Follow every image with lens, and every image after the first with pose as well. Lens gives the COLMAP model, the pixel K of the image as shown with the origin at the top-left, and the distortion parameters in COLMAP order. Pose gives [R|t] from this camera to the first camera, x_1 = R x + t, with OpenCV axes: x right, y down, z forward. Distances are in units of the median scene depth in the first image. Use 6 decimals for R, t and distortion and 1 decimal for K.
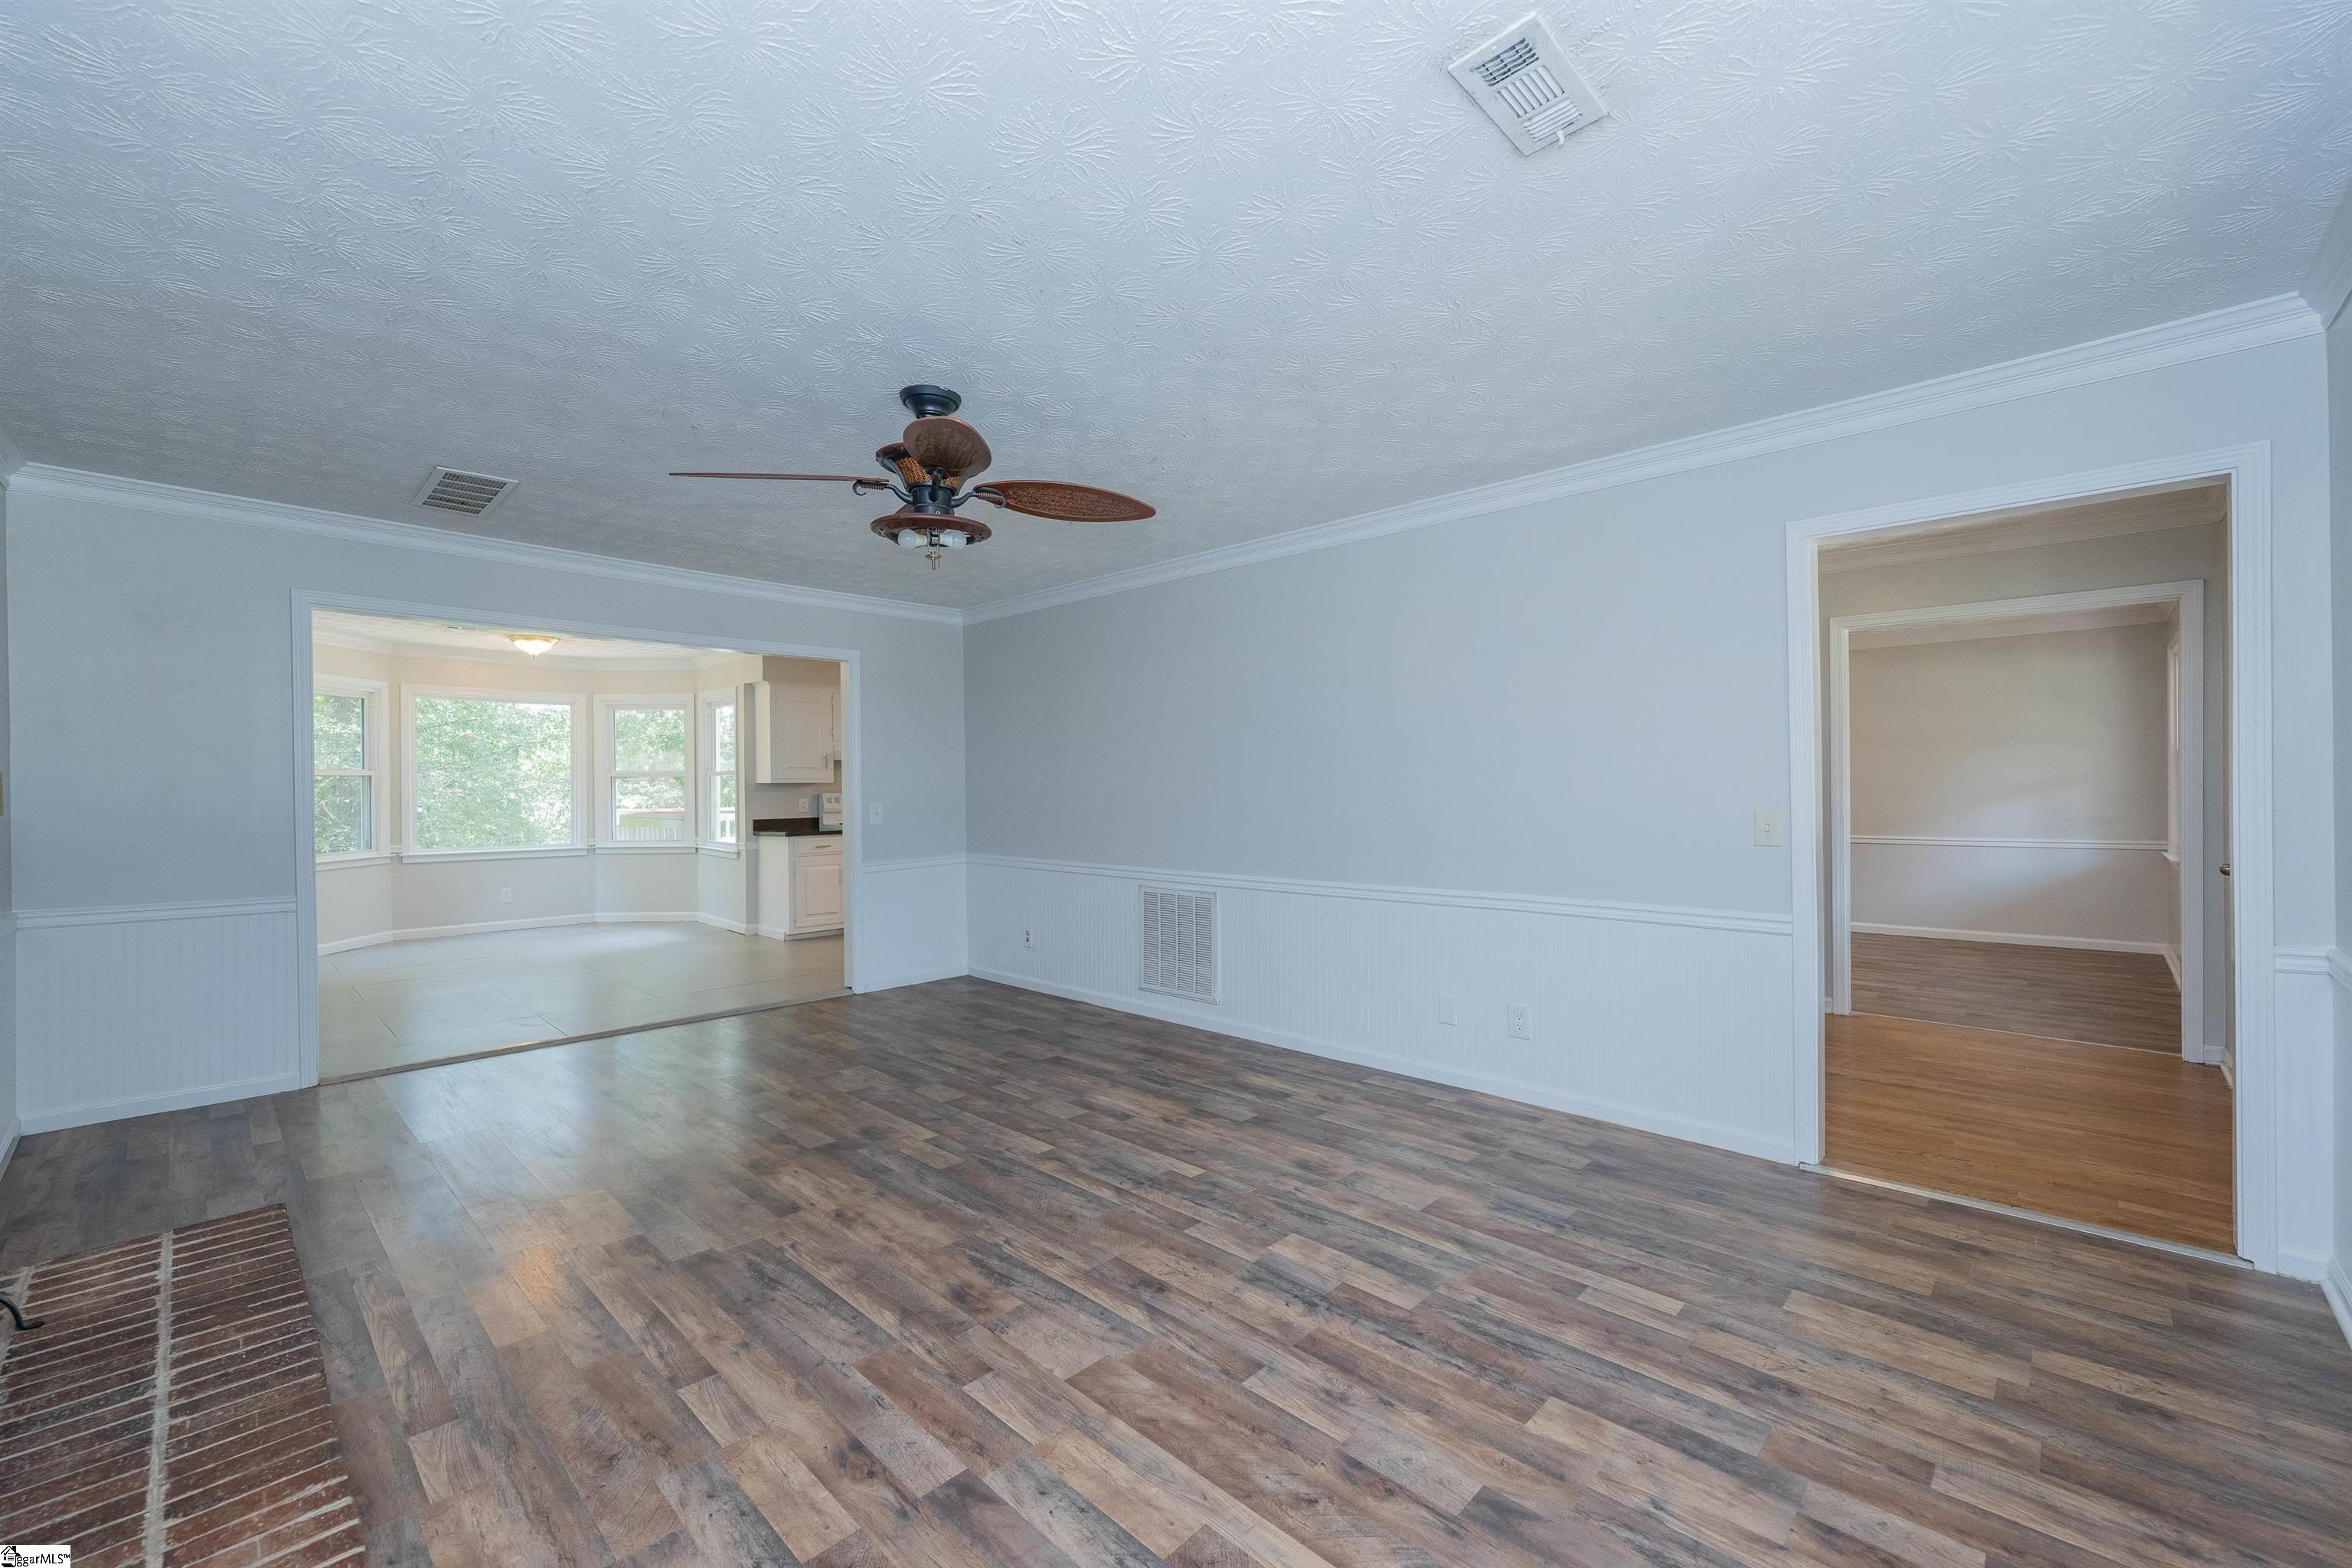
lens RADIAL K [[950.4, 0, 1177.0], [0, 950.4, 793.1], [0, 0, 1]] dist [-0.001031, -0.000024]
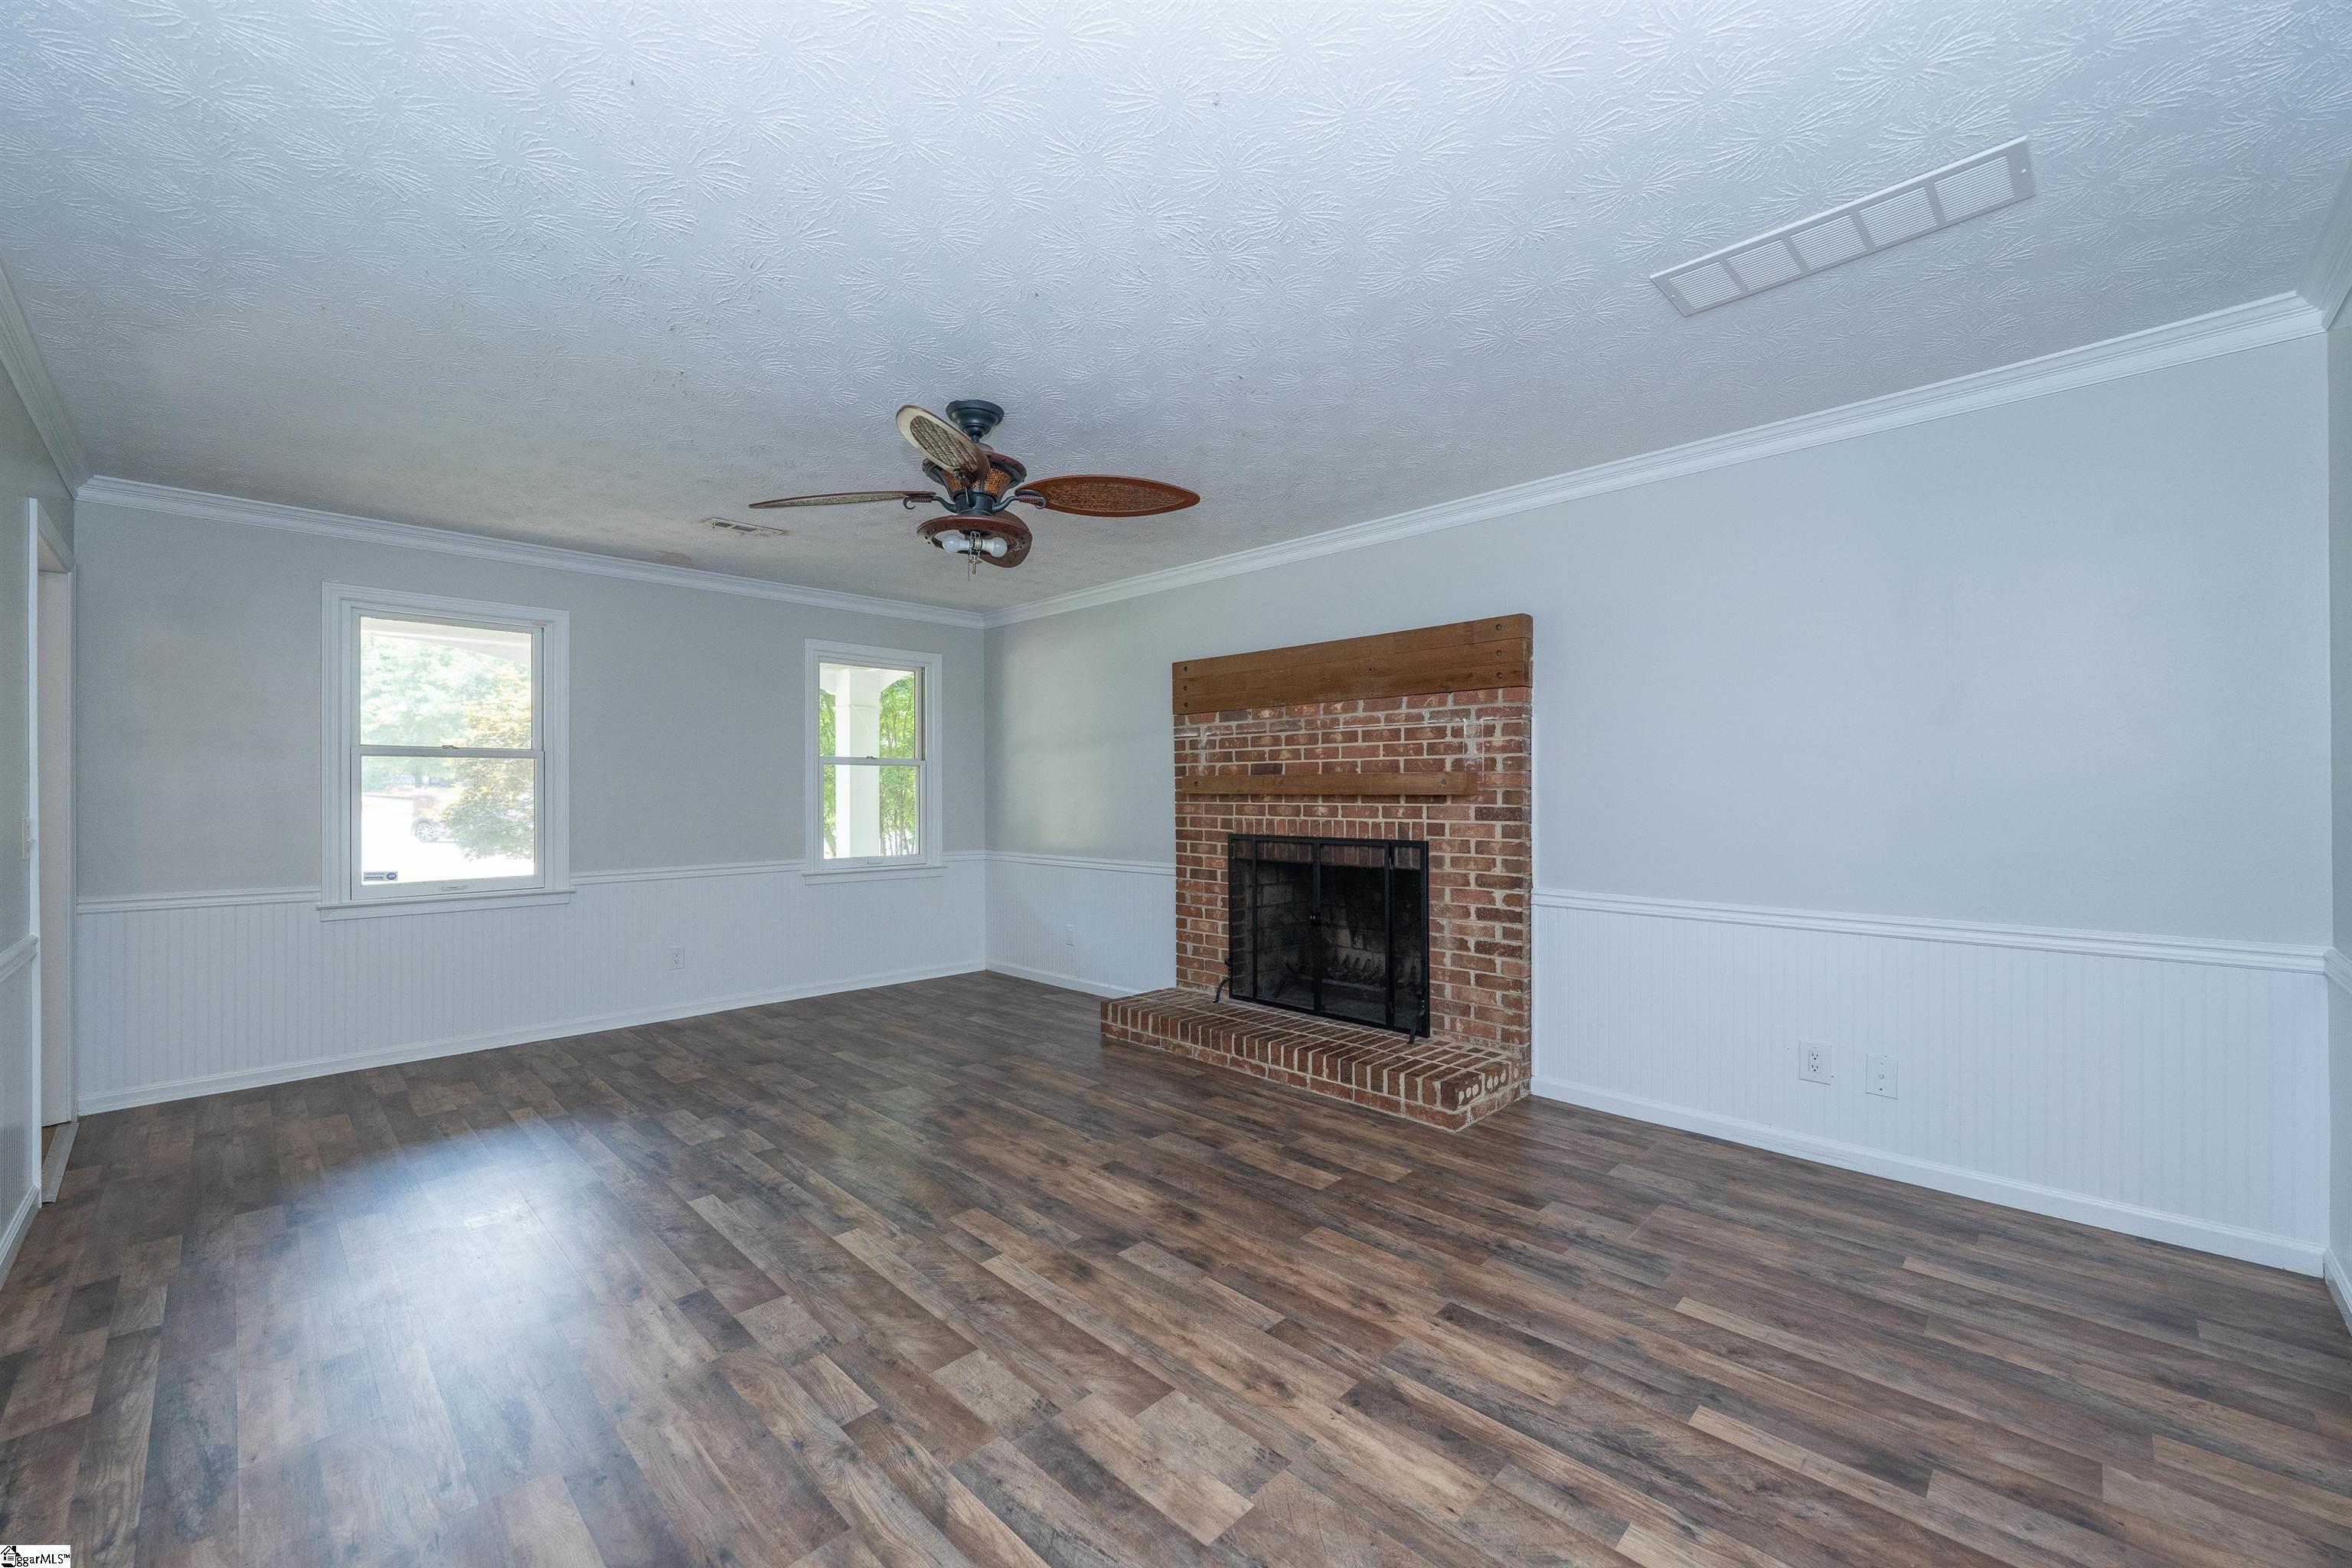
lens RADIAL K [[936.7, 0, 1174.1], [0, 936.7, 790.1], [0, 0, 1]] dist [-0.001844, -0.000238]
pose [[-0.999829, 0.010287, 0.015349, -0.553316], [0.010372, 0.999932, 0.005420, -0.001477], [-0.015292, 0.005578, -0.999868, 2.292250]]
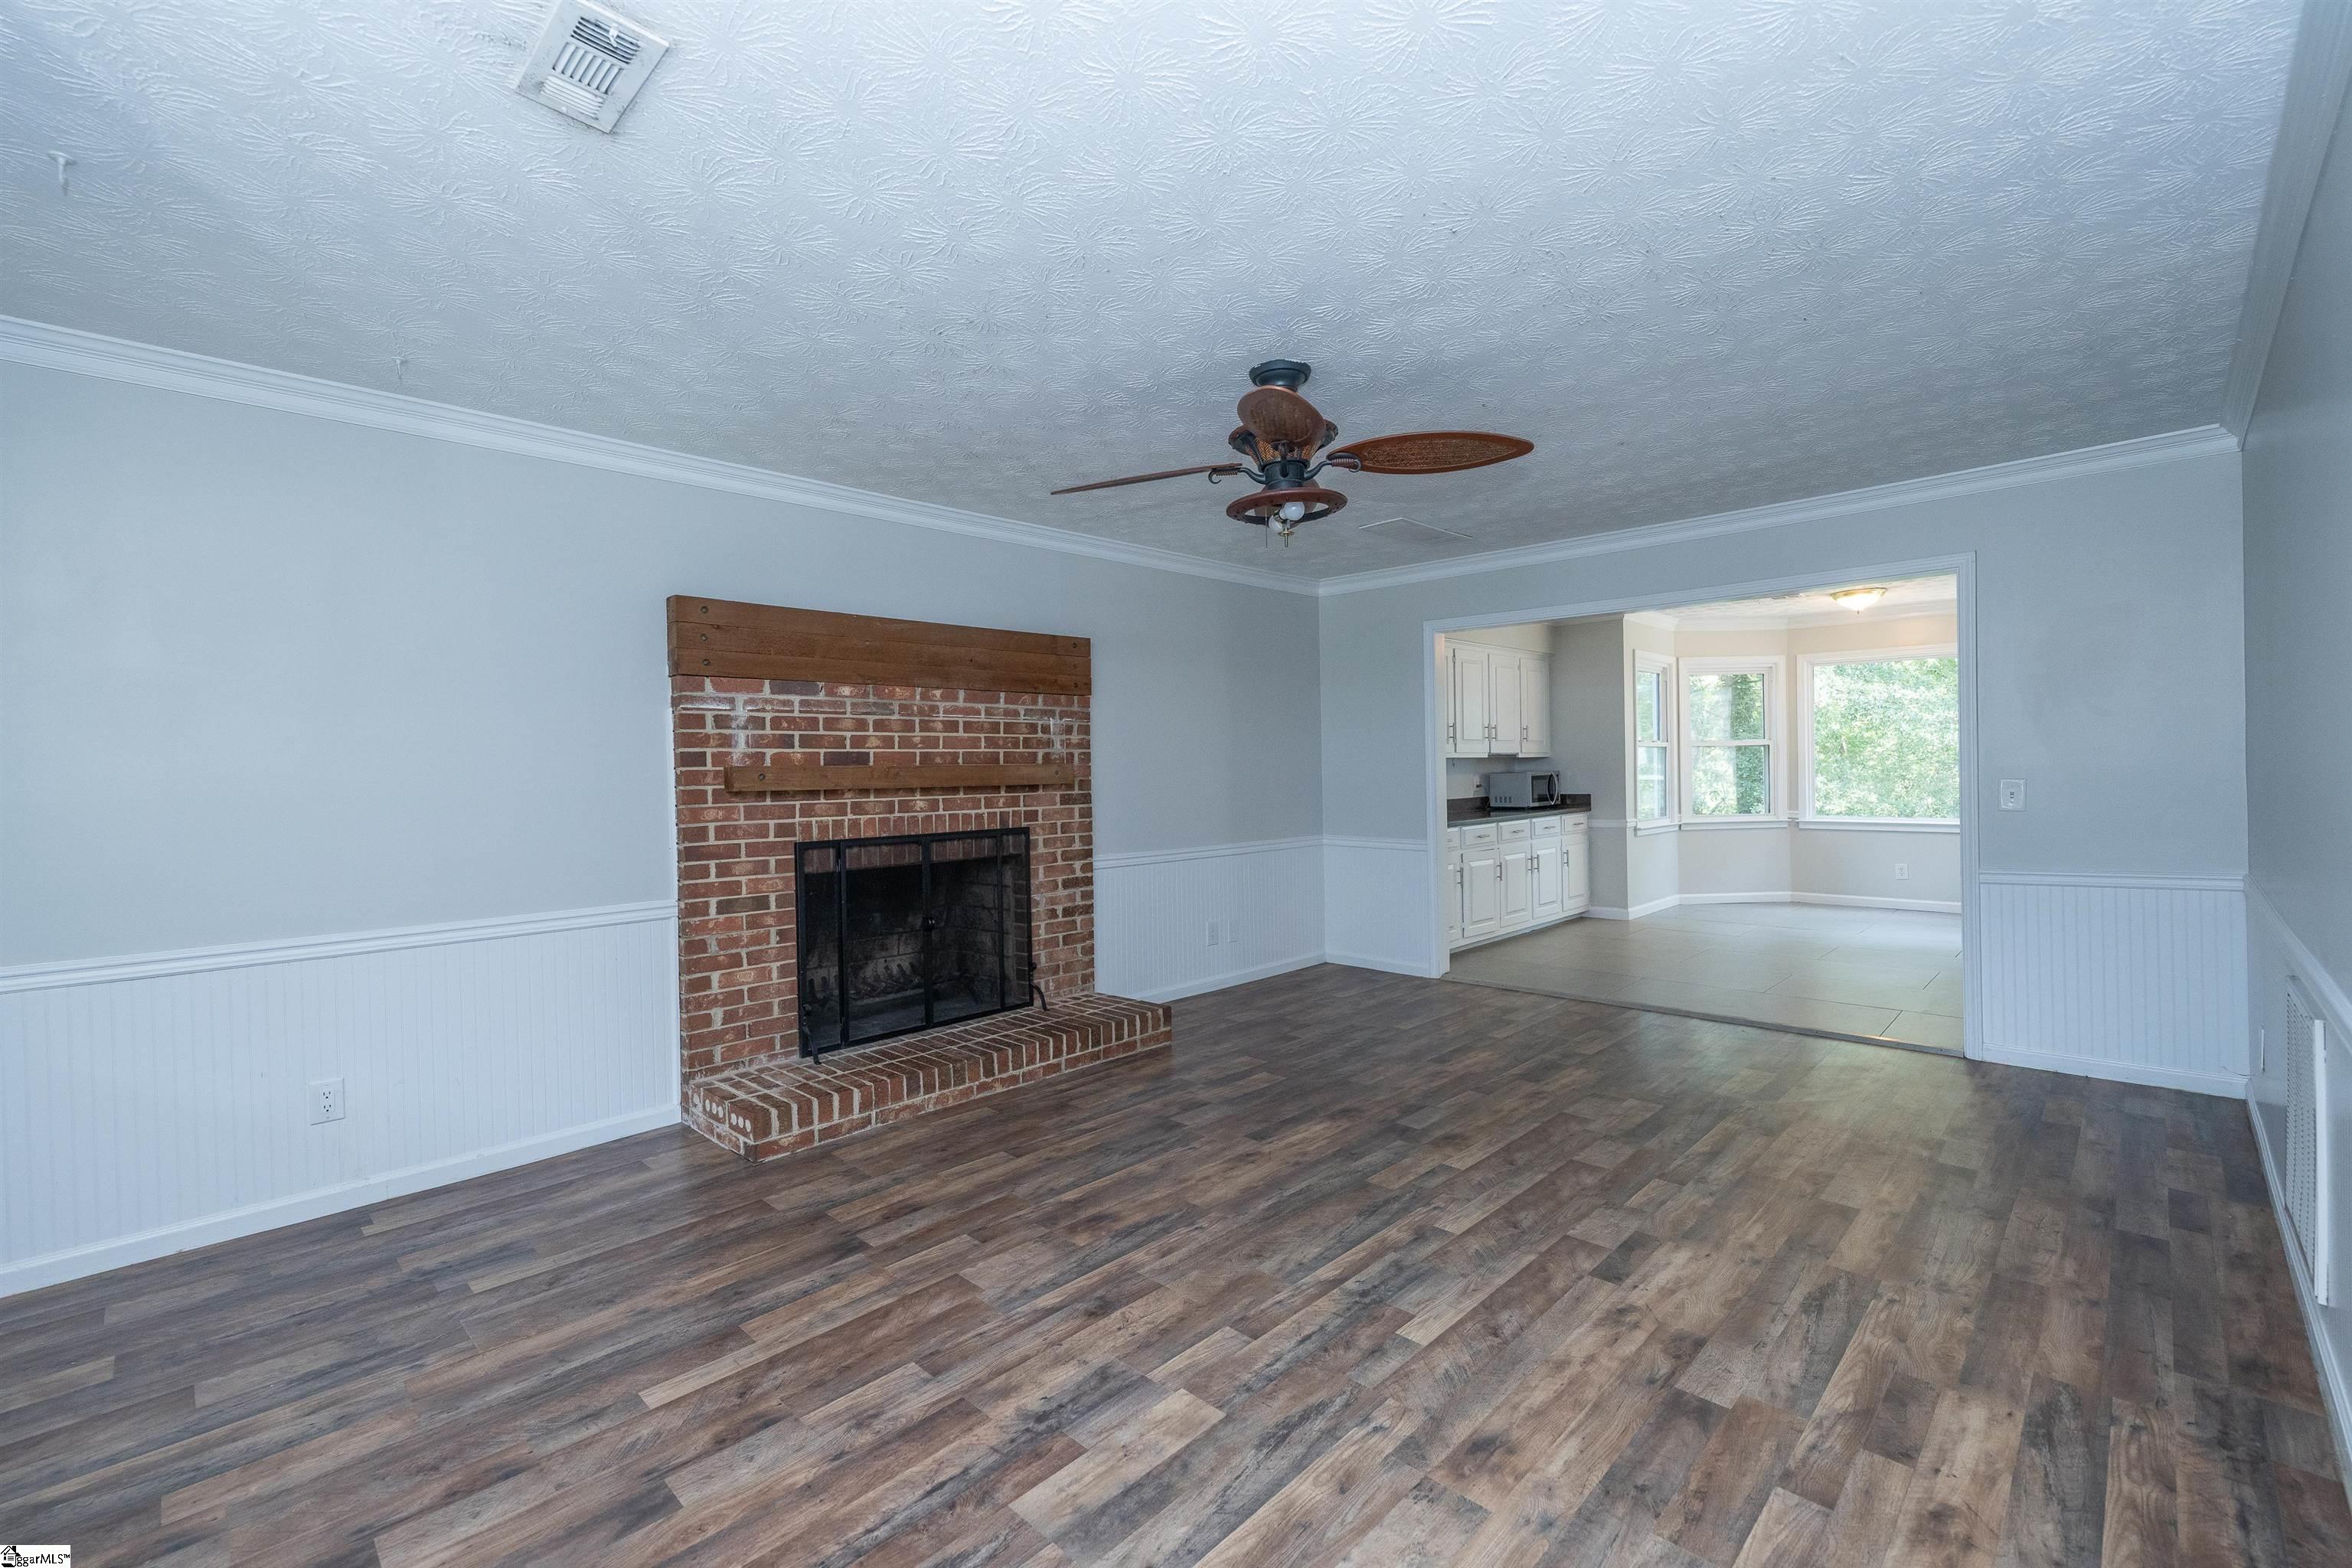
lens RADIAL K [[1001.6, 0, 1176.0], [0, 1001.6, 784.0], [0, 0, 1]] dist [-0.000660, -0.000049]
pose [[-0.009394, 0.021114, -0.999733, 0.880881], [0.011820, 0.999710, 0.021002, -0.017340], [0.999886, -0.011619, -0.009641, 1.011239]]
